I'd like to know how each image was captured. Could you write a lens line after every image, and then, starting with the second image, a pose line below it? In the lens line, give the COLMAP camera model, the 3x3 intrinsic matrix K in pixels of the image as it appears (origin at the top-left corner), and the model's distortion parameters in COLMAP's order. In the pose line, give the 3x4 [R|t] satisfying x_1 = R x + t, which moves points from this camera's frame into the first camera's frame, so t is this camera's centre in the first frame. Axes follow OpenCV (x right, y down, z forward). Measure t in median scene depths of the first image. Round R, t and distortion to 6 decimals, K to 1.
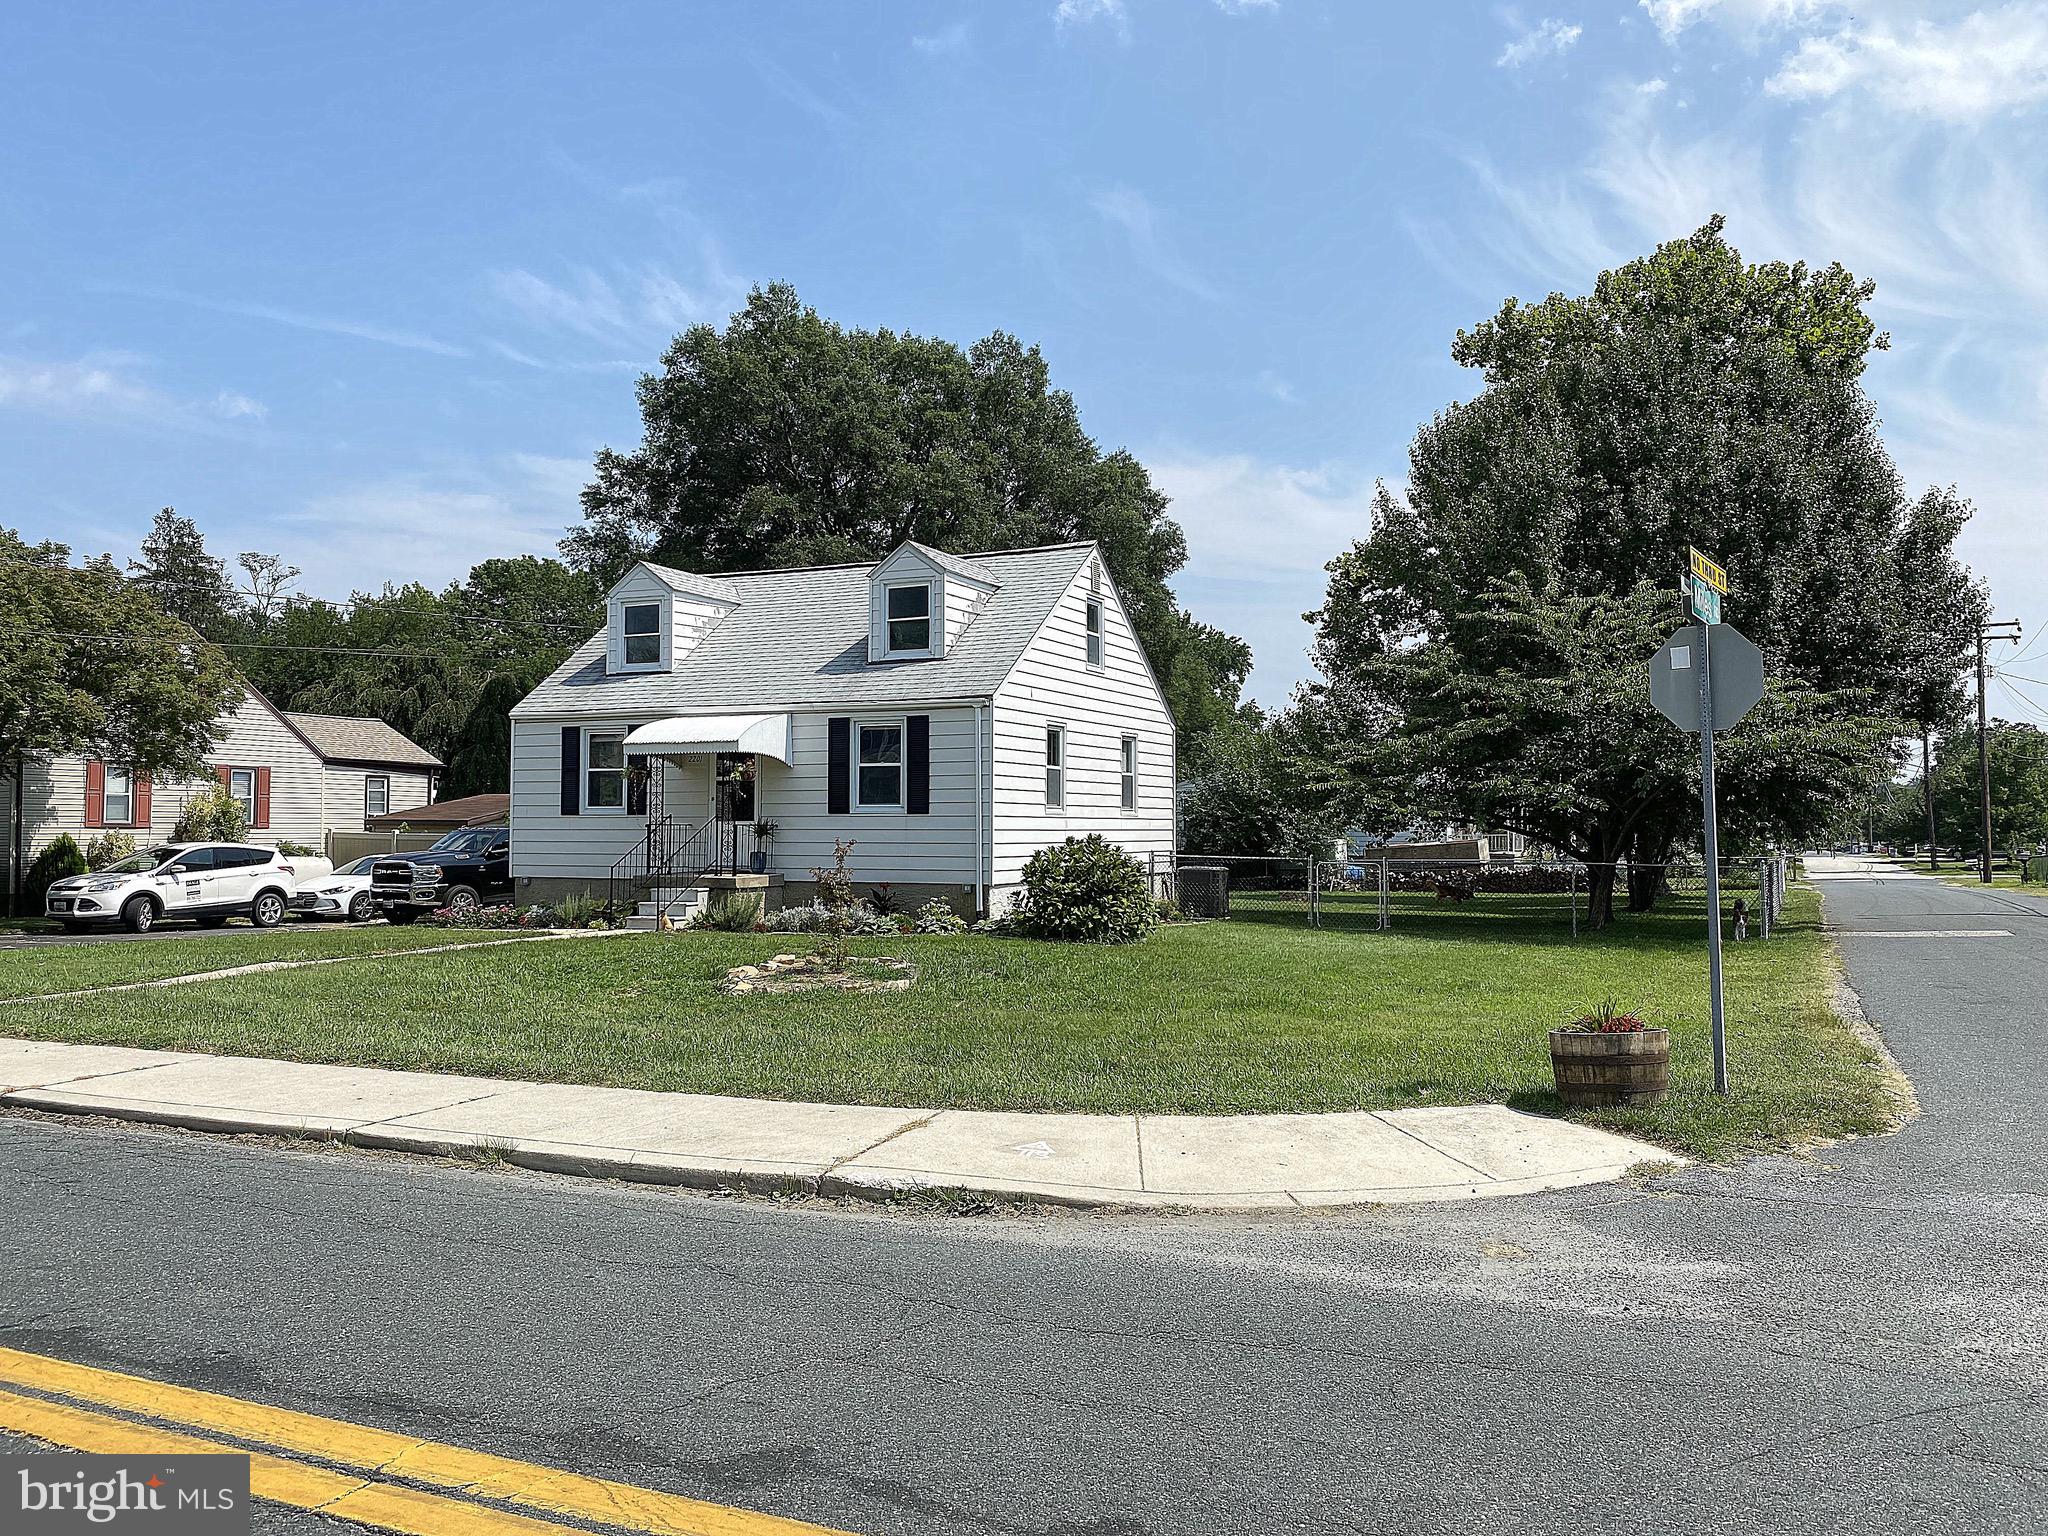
lens RADIAL K [[1573.1, 0, 1057.0], [0, 1573.1, 781.7], [0, 0, 1]] dist [0.016030, 0.008511]
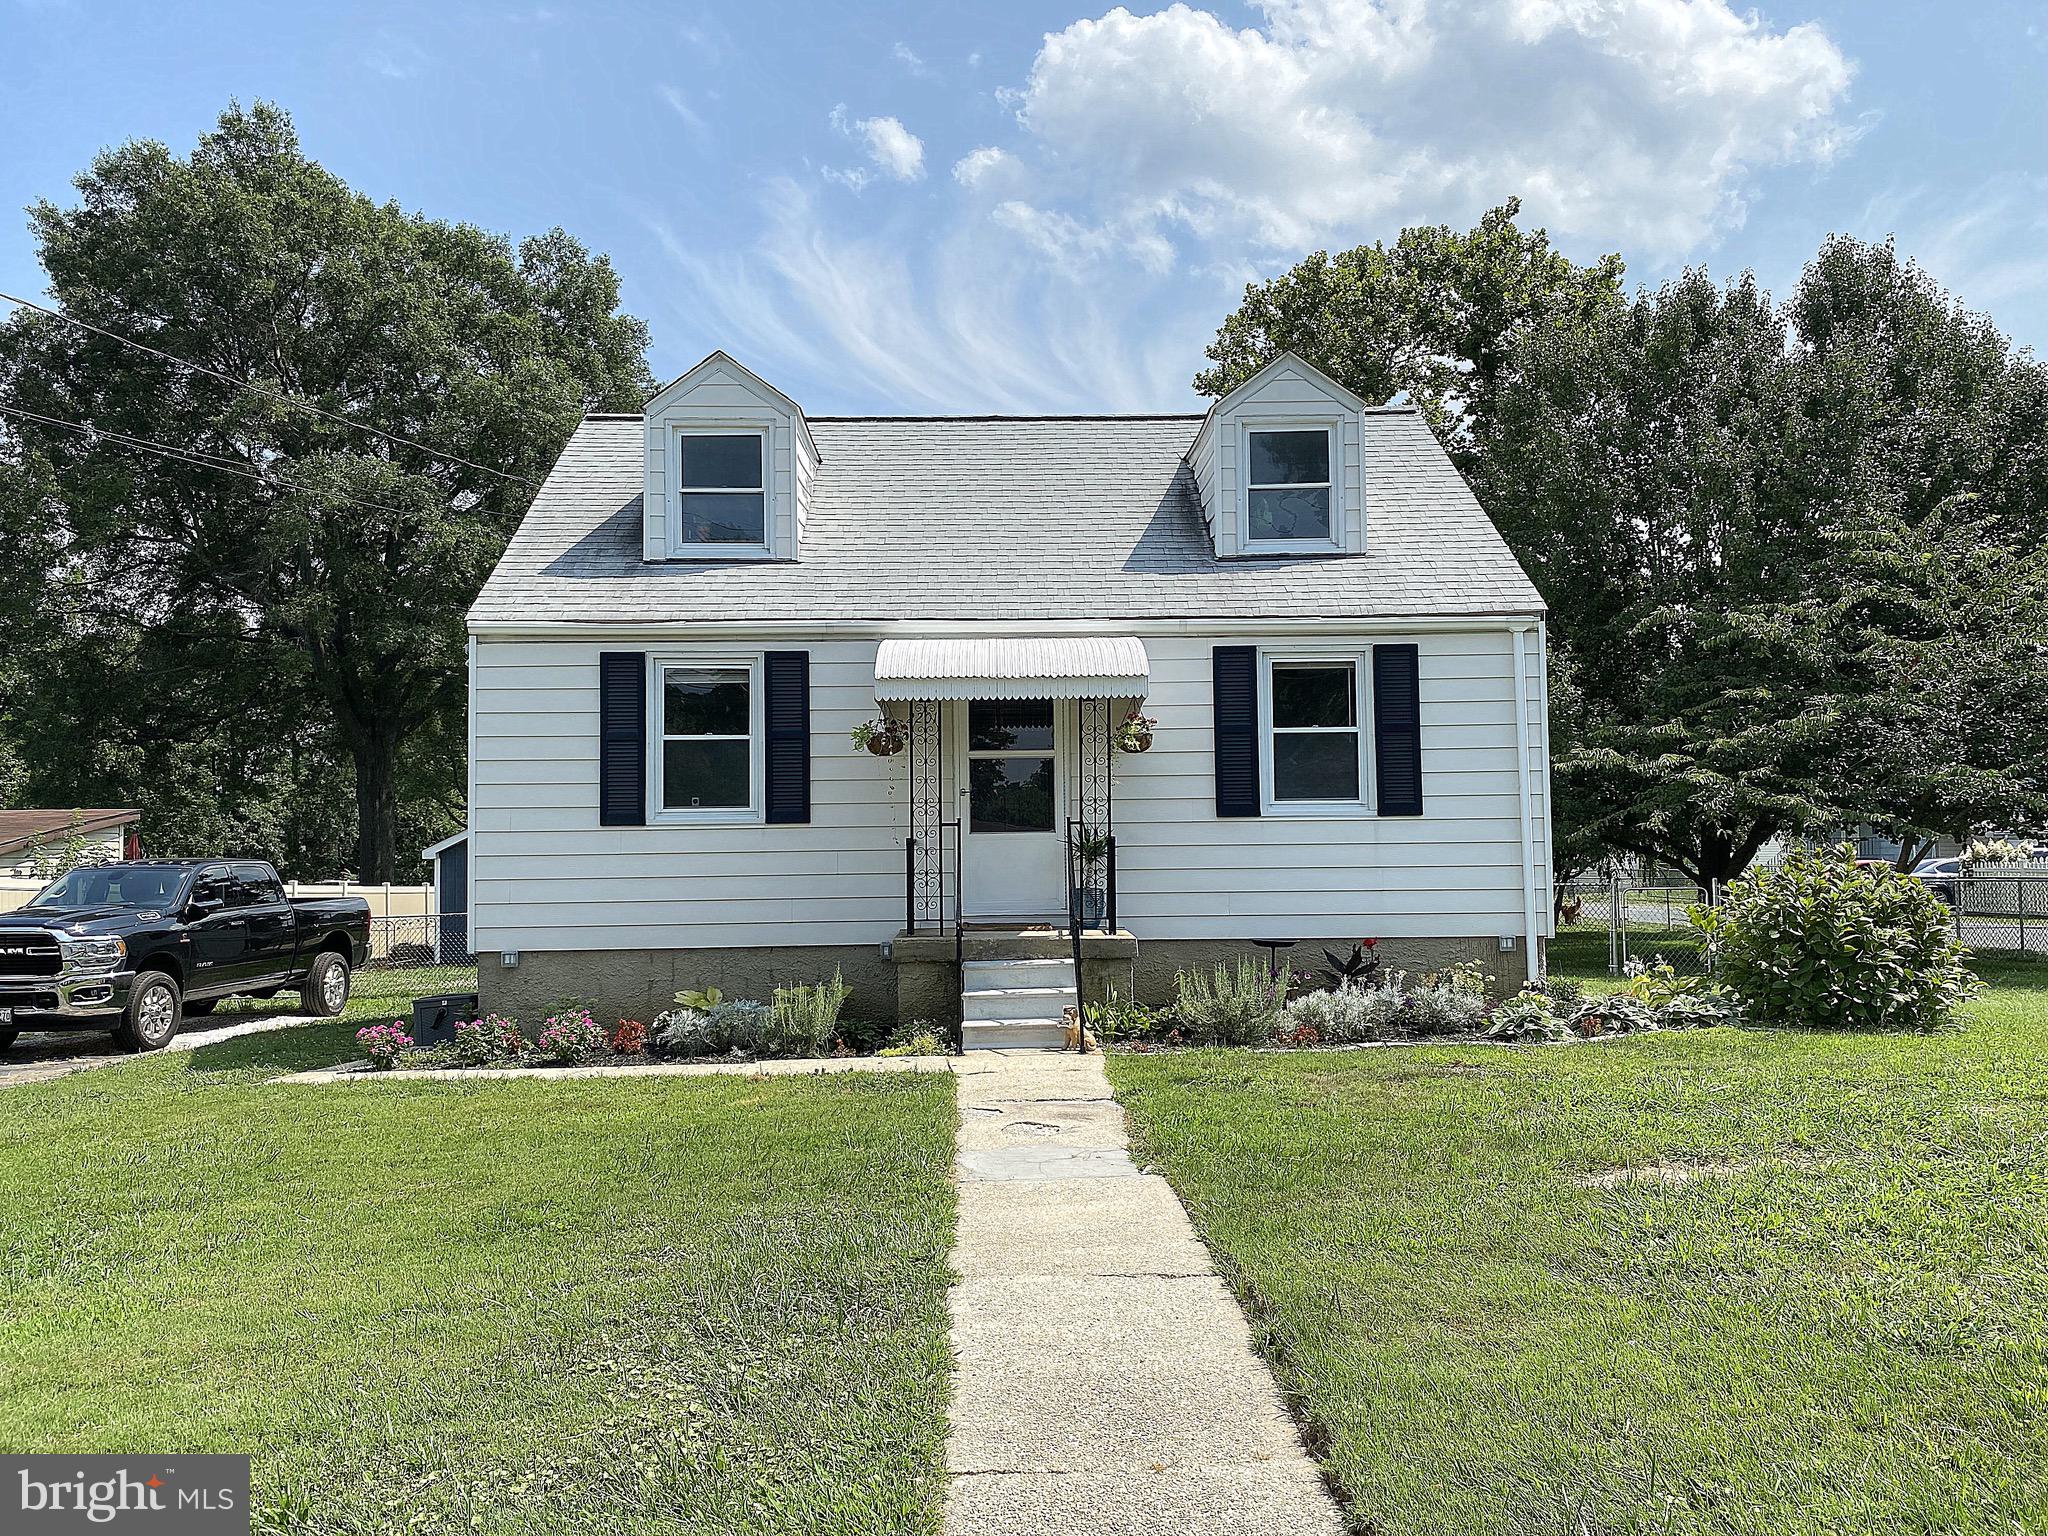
lens RADIAL K [[1573.1, 0, 1026.1], [0, 1573.1, 783.6], [0, 0, 1]] dist [0.016030, 0.008511]
pose [[0.901143, 0.006907, 0.433466, -0.347042], [0.002690, 0.999765, -0.021522, 0.015729], [-0.433513, 0.020560, 0.900913, 0.409476]]
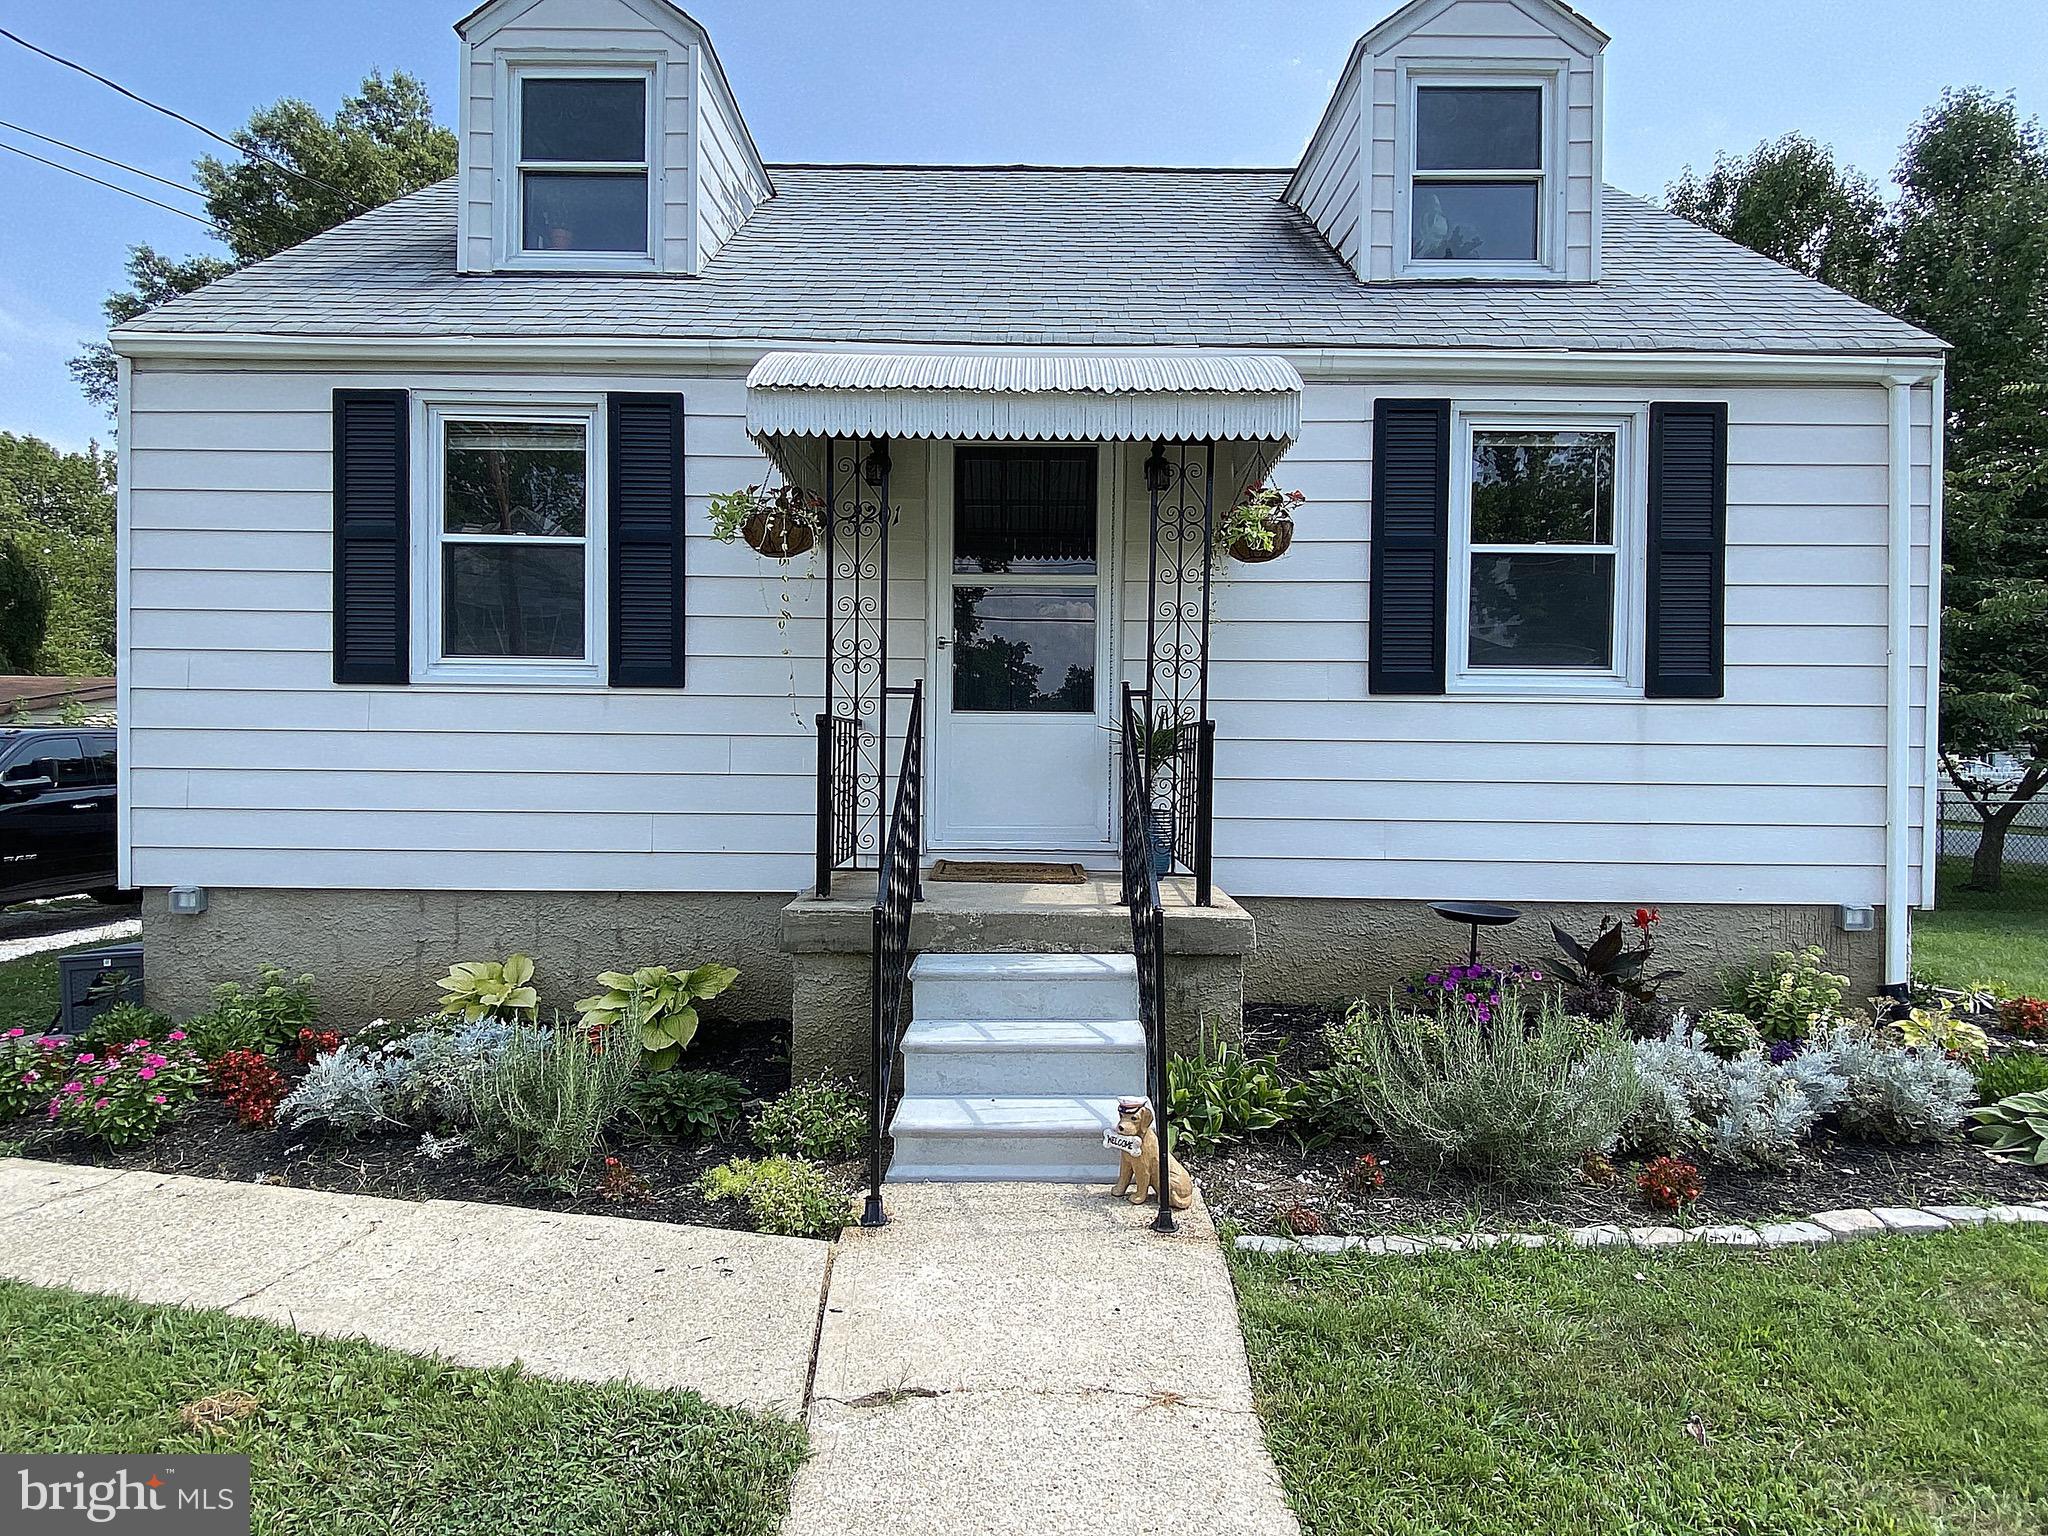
lens RADIAL K [[1116.3, 0, 1017.7], [0, 1116.3, 760.3], [0, 0, 1]] dist [0.017419, -0.017693]
pose [[0.913385, 0.003110, 0.407084, -0.238384], [-0.020861, 0.999015, 0.039173, 0.020720], [-0.406561, -0.044272, 0.912550, 0.633498]]
